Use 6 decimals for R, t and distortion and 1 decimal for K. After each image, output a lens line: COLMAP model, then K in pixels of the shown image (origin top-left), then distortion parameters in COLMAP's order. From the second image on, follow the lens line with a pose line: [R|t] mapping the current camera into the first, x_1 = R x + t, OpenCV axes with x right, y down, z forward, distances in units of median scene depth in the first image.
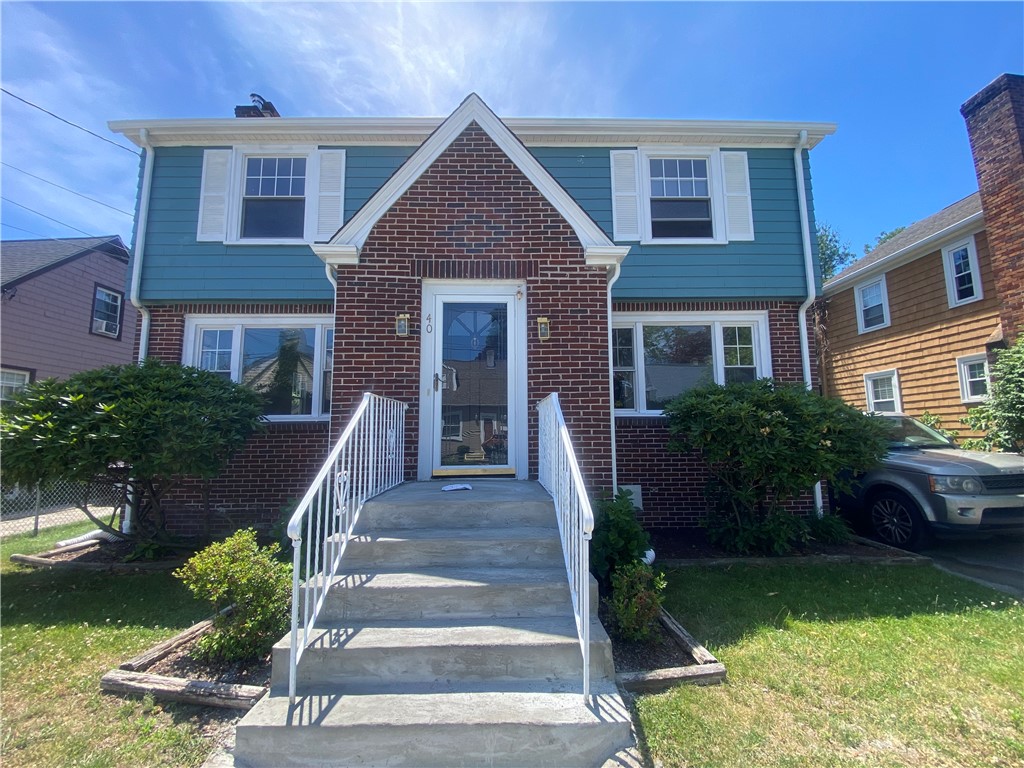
lens RADIAL K [[414.0, 0, 512.5], [0, 414.0, 385.1], [0, 0, 1]] dist [-0.006718, -0.005741]
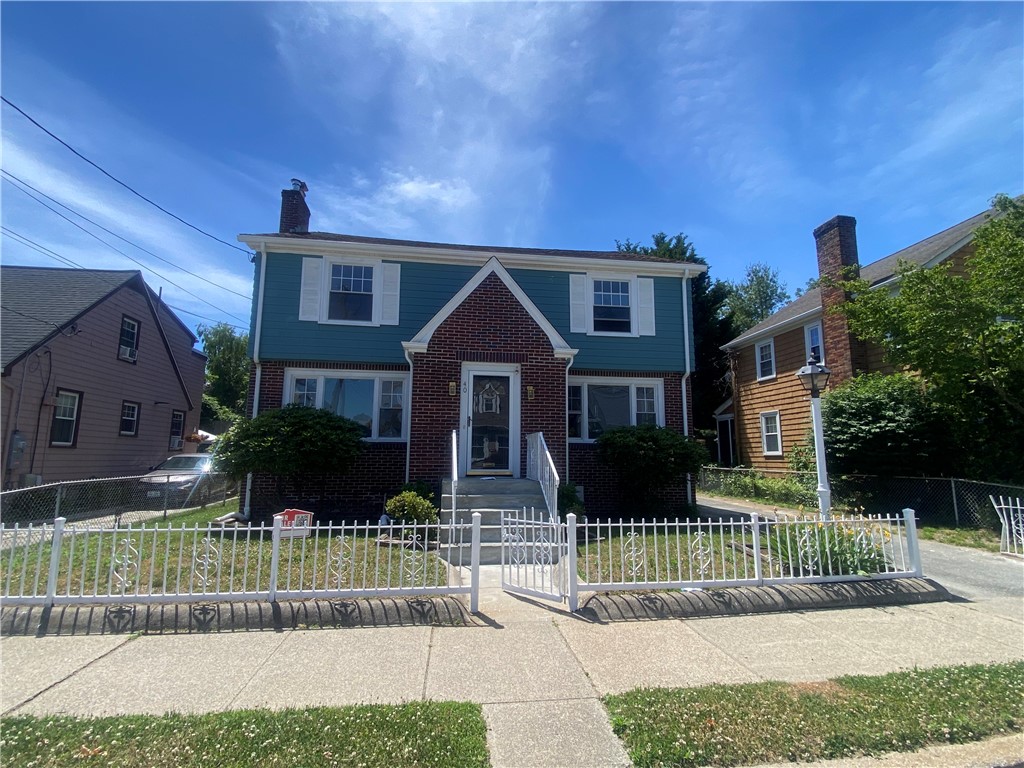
lens RADIAL K [[463.2, 0, 505.1], [0, 463.2, 383.9], [0, 0, 1]] dist [0.013894, -0.000178]
pose [[0.994189, 0.033249, 0.102388, -0.181184], [-0.029172, 0.998731, -0.041062, -0.067846], [-0.103623, 0.037837, 0.993897, -0.740185]]
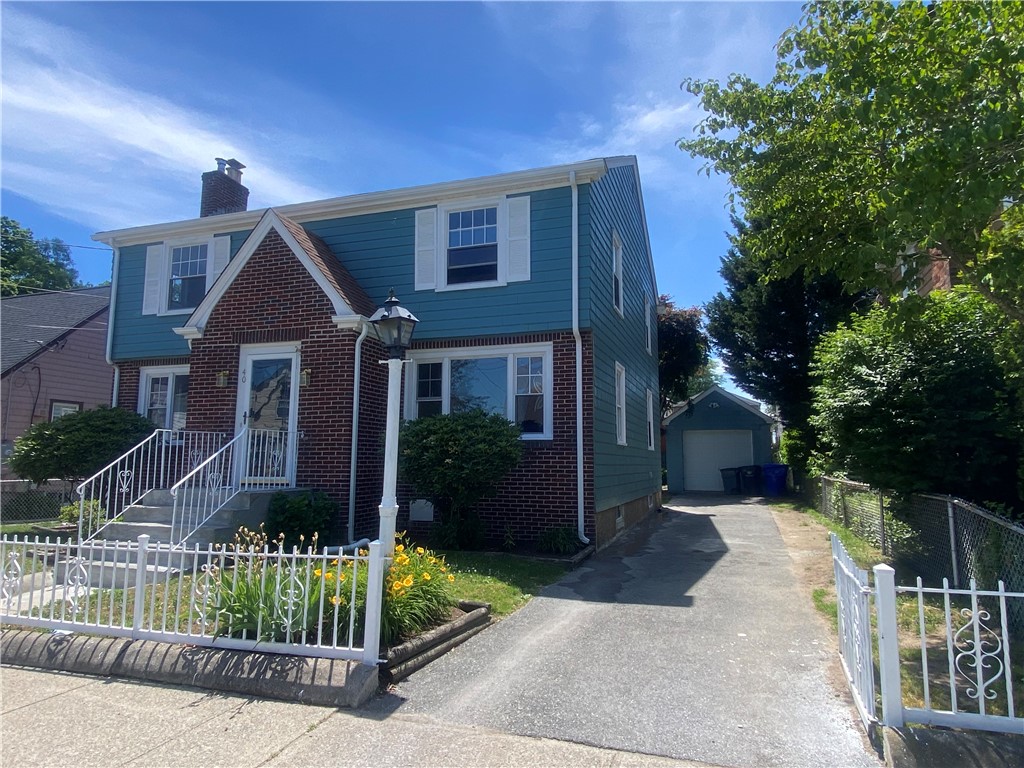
lens RADIAL K [[591.2, 0, 514.5], [0, 591.2, 389.1], [0, 0, 1]] dist [-0.023040, -0.000904]
pose [[0.954669, -0.027793, -0.296369, 0.991646], [0.026767, 0.999613, -0.007520, -0.049633], [0.296463, -0.000754, 0.955044, -0.506713]]
